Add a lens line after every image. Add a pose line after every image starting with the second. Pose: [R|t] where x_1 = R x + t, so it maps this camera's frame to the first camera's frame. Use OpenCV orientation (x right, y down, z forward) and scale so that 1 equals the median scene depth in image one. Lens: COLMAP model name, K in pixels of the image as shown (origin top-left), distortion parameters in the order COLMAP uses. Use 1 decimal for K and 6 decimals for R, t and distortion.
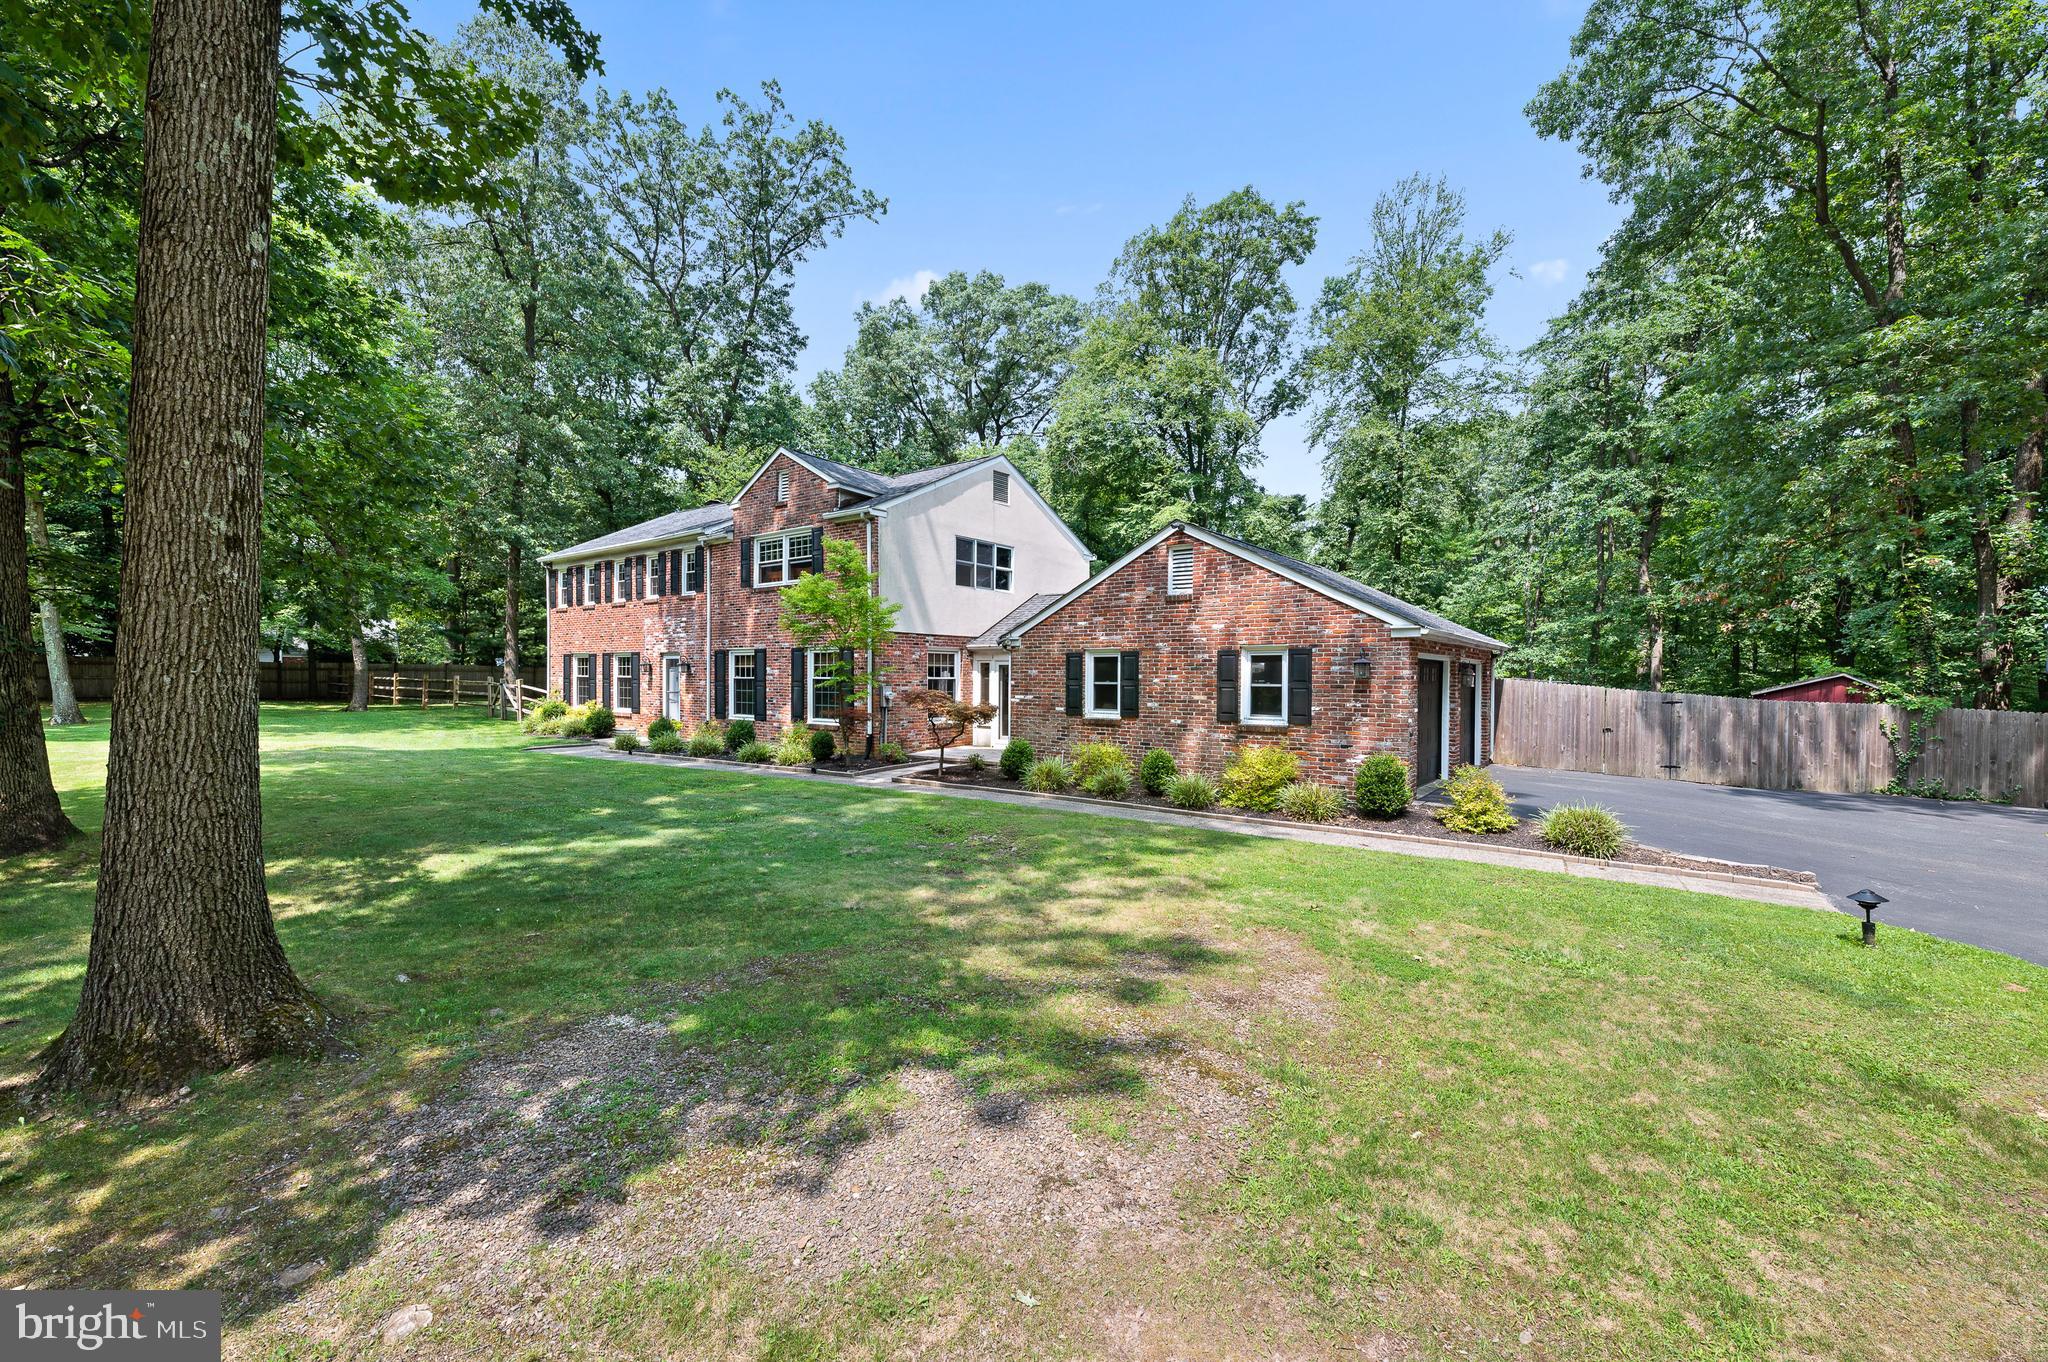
lens RADIAL K [[843.9, 0, 1022.8], [0, 843.9, 682.6], [0, 0, 1]] dist [0.001395, 0.000480]
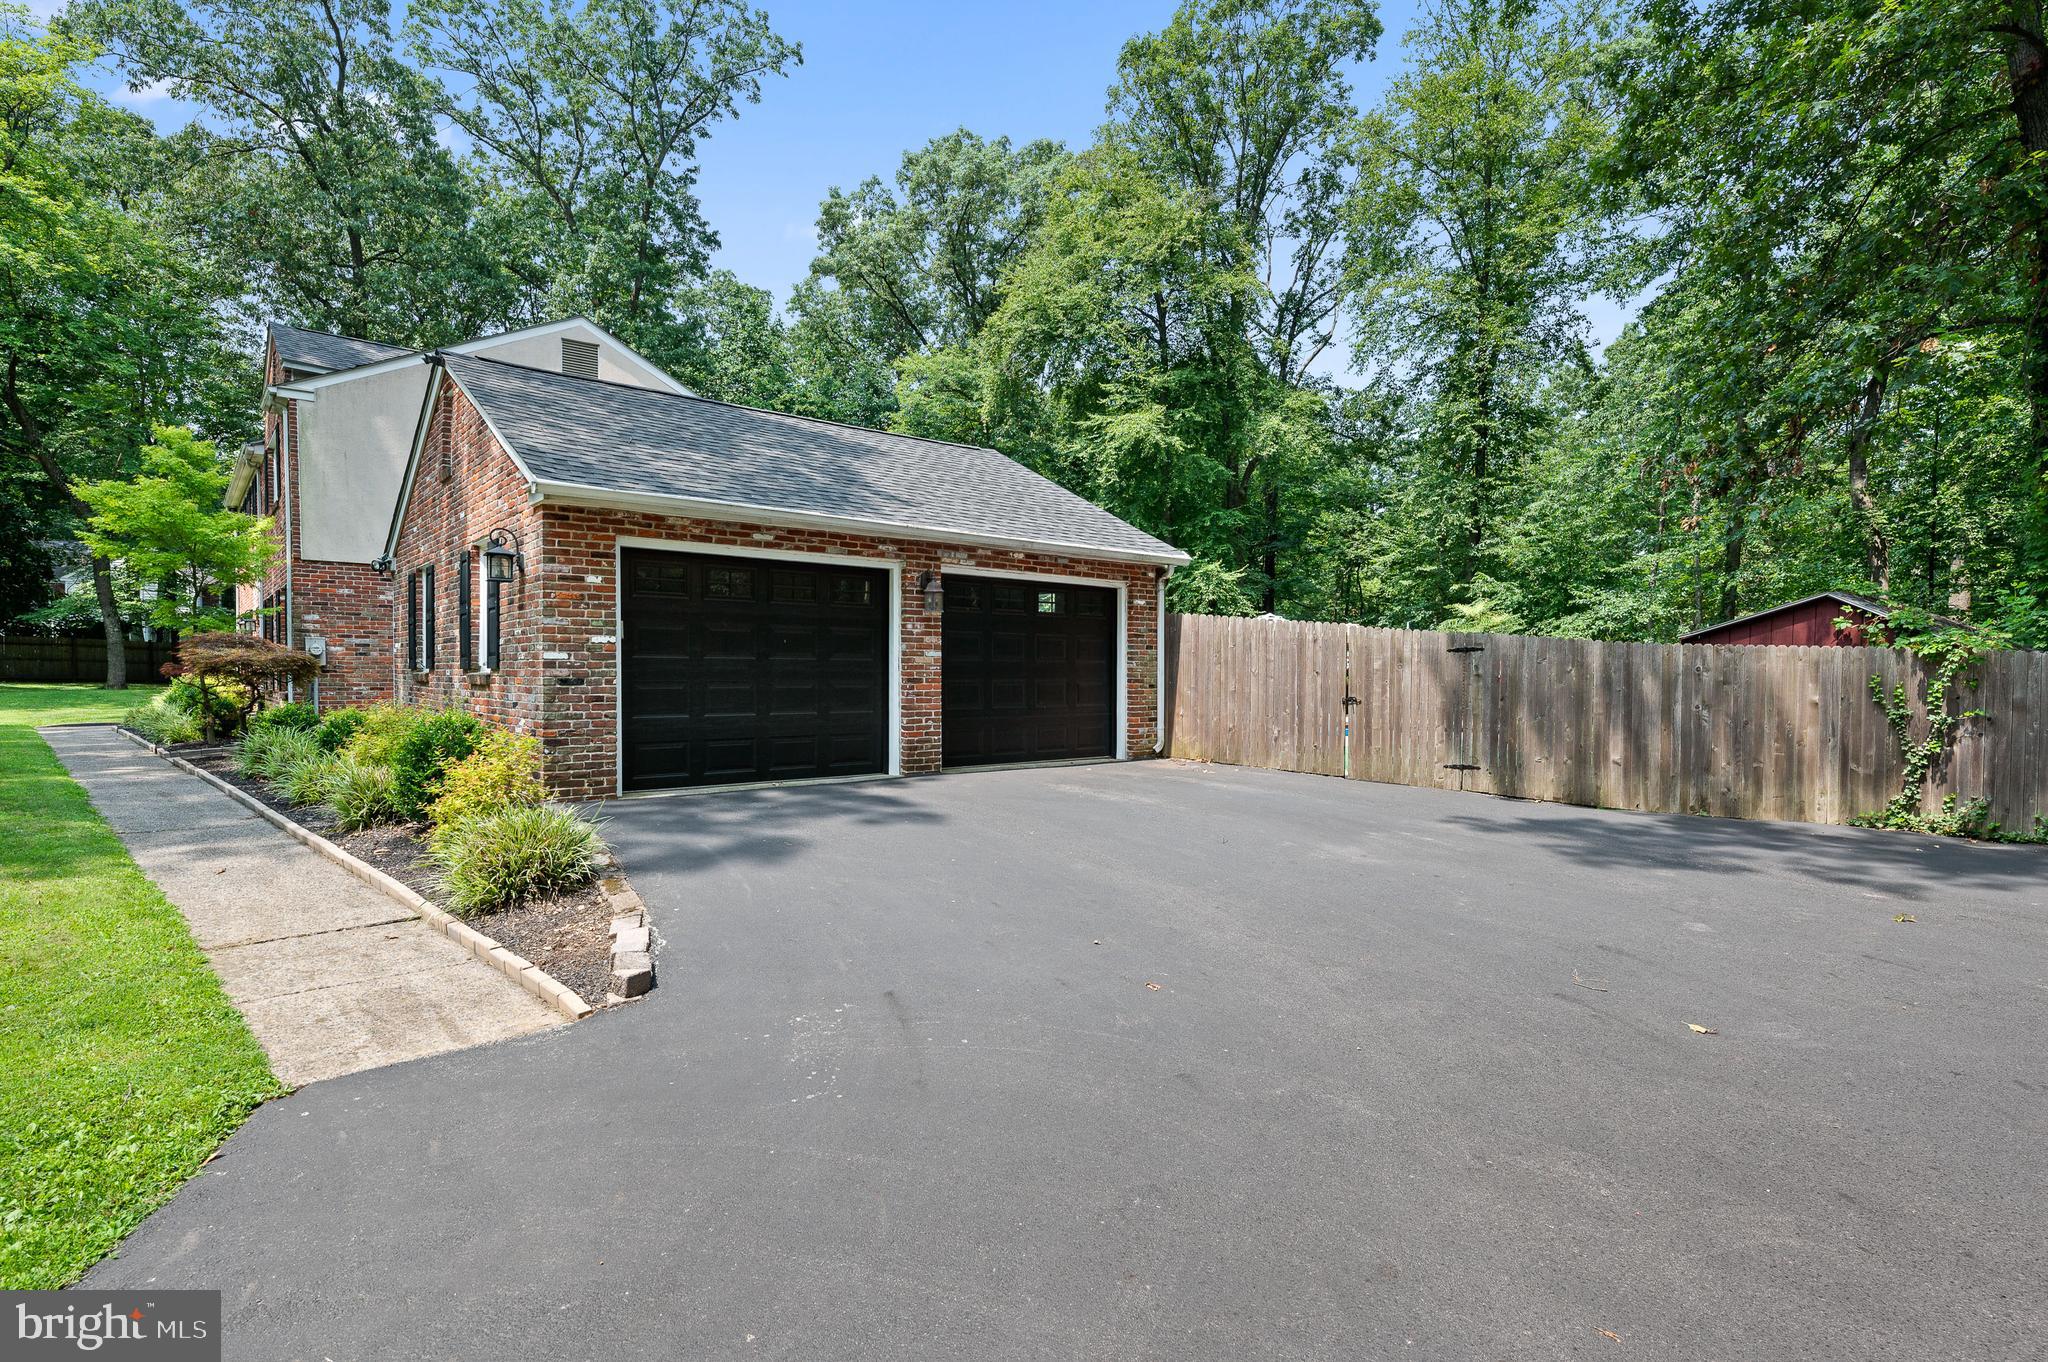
lens RADIAL K [[1032.6, 0, 1024.4], [0, 1032.6, 688.4], [0, 0, 1]] dist [-0.003001, -0.000122]
pose [[0.977370, -0.001760, -0.211529, 0.239057], [0.003061, 0.999978, 0.005821, 0.016466], [0.211515, -0.006337, 0.977354, 0.109280]]
